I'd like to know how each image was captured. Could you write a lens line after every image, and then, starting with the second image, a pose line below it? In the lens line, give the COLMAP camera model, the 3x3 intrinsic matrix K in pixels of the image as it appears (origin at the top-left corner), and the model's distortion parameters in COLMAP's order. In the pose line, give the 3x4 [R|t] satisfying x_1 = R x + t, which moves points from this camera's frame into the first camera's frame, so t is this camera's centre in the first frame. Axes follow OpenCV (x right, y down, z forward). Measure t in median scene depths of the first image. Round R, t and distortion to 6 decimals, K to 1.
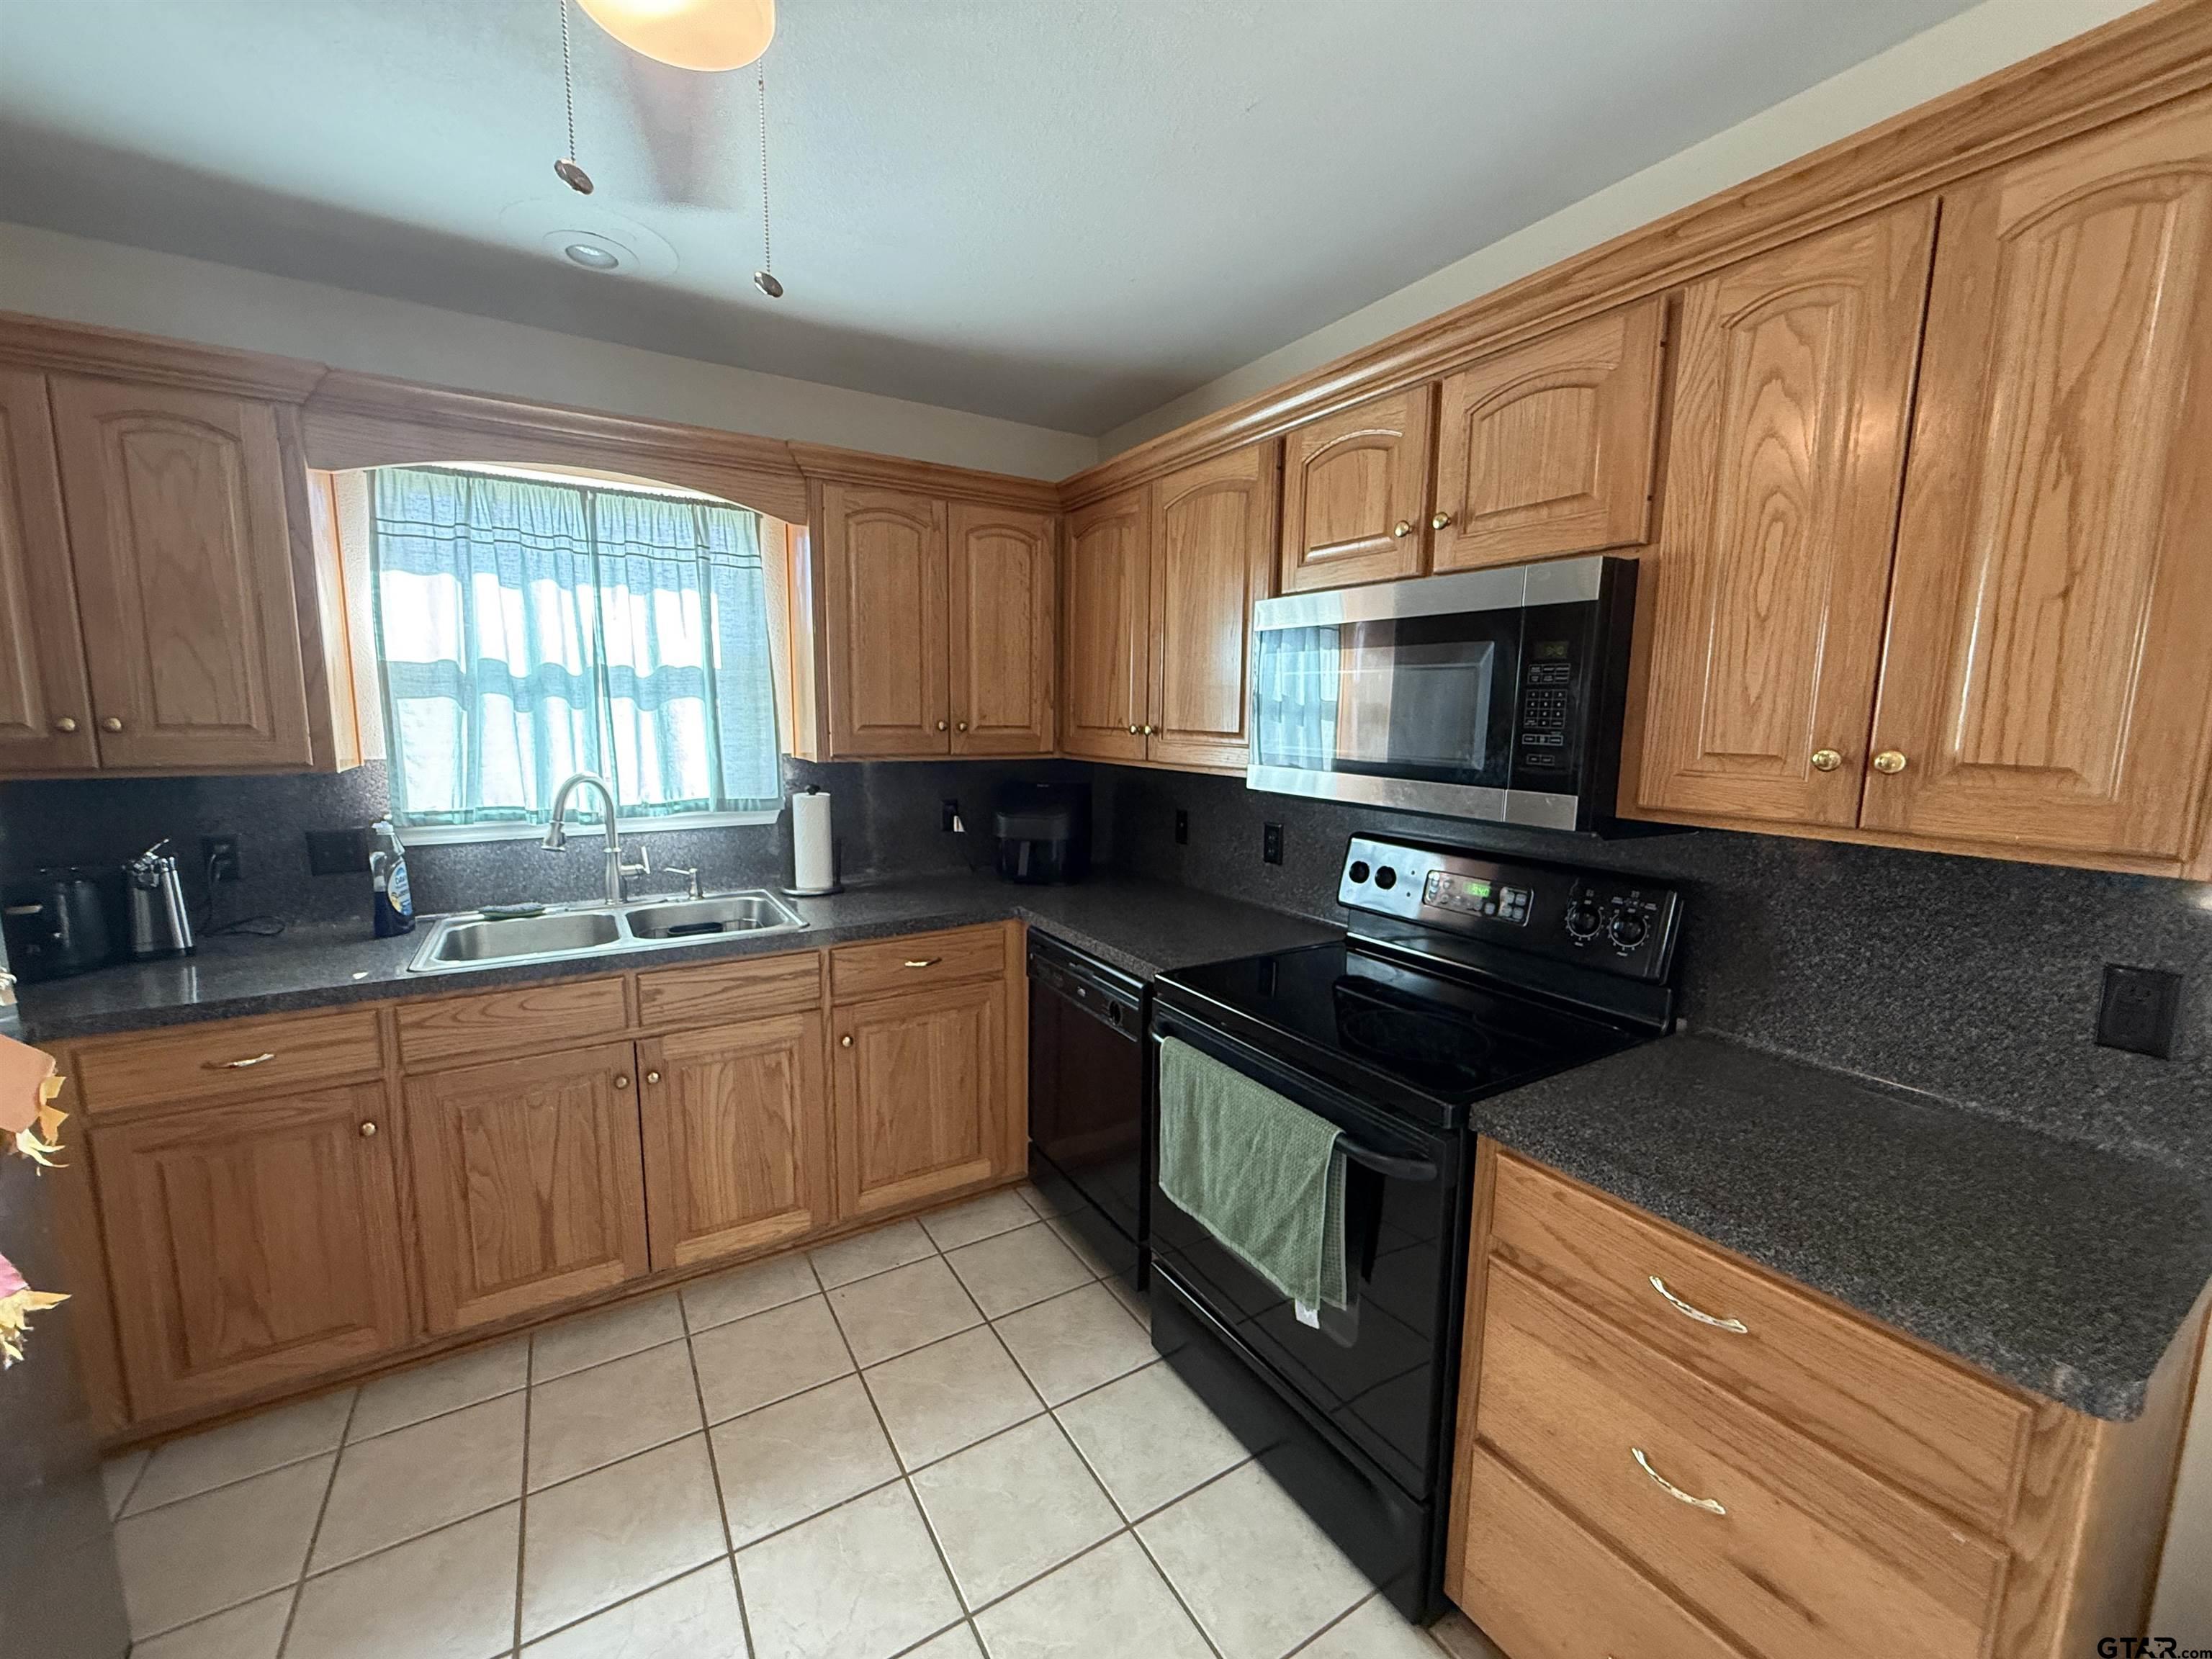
lens RADIAL K [[880.4, 0, 1106.0], [0, 880.4, 829.5], [0, 0, 1]] dist [-0.002400, -0.000098]
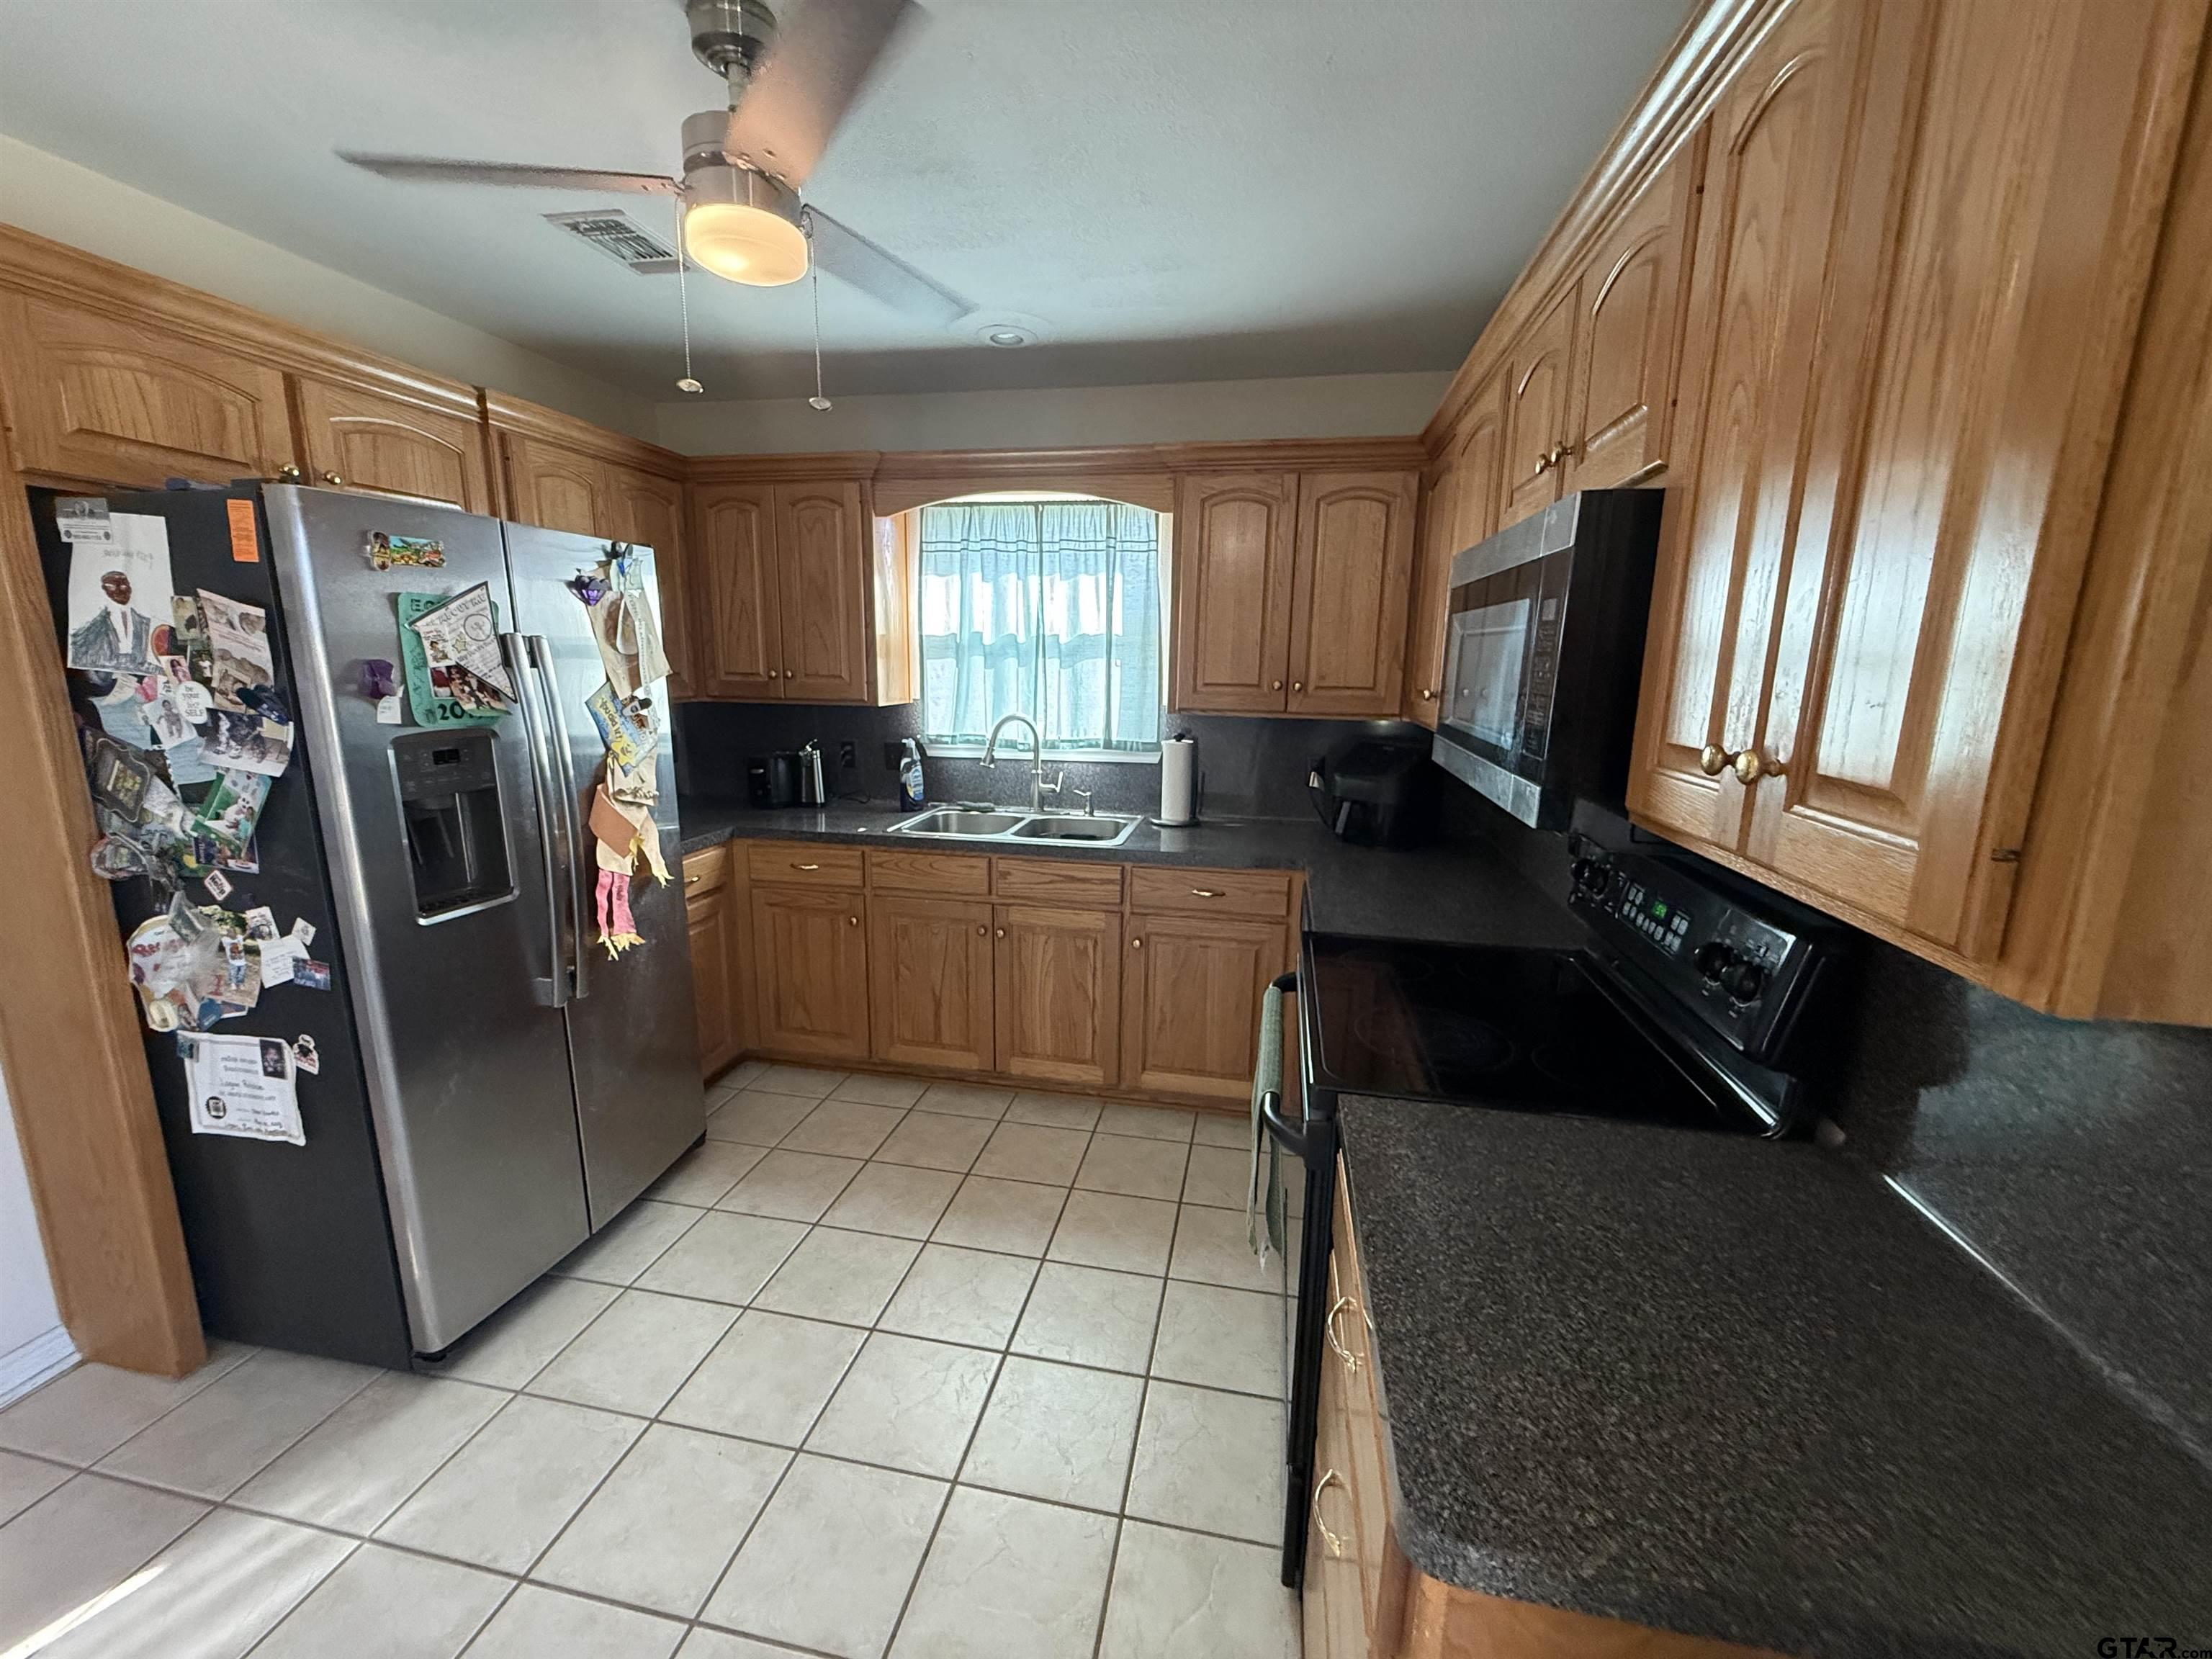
lens RADIAL K [[880.4, 0, 1106.0], [0, 880.4, 829.5], [0, 0, 1]] dist [-0.002400, -0.000098]
pose [[0.736745, 0.131307, -0.663299, 0.464375], [-0.098833, 0.991340, 0.086470, -0.017436], [0.668909, 0.001850, 0.743342, 0.063839]]
